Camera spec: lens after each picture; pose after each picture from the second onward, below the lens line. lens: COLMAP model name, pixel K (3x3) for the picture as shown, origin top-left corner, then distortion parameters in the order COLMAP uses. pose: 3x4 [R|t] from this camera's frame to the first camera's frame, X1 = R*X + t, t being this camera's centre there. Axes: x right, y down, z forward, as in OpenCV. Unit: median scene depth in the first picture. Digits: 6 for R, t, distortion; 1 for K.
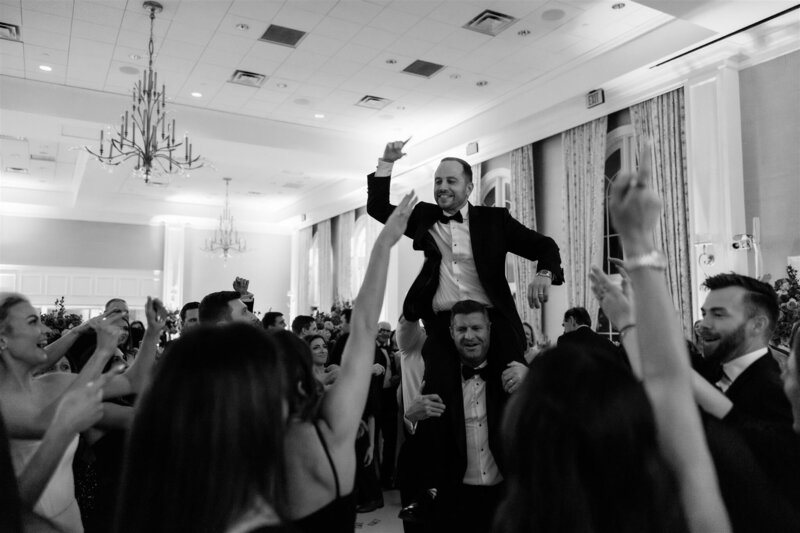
lens RADIAL K [[641.6, 0, 392.8], [0, 641.6, 260.2], [0, 0, 1]] dist [0.019471, -0.003510]
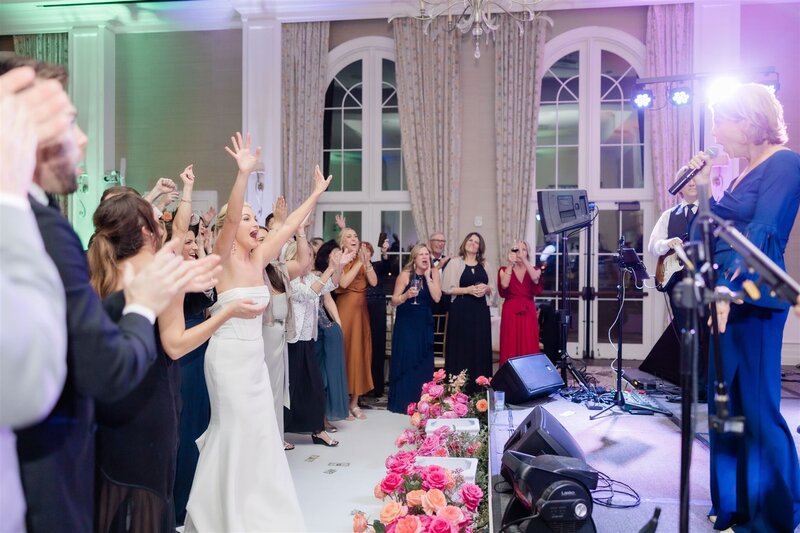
lens RADIAL K [[641.6, 0, 392.4], [0, 641.6, 261.1], [0, 0, 1]] dist [0.019471, -0.003510]
pose [[0.598053, -0.008723, 0.801409, -0.109322], [-0.082688, 0.993933, 0.072525, -0.001074], [-0.797180, -0.109641, 0.593703, -0.153463]]
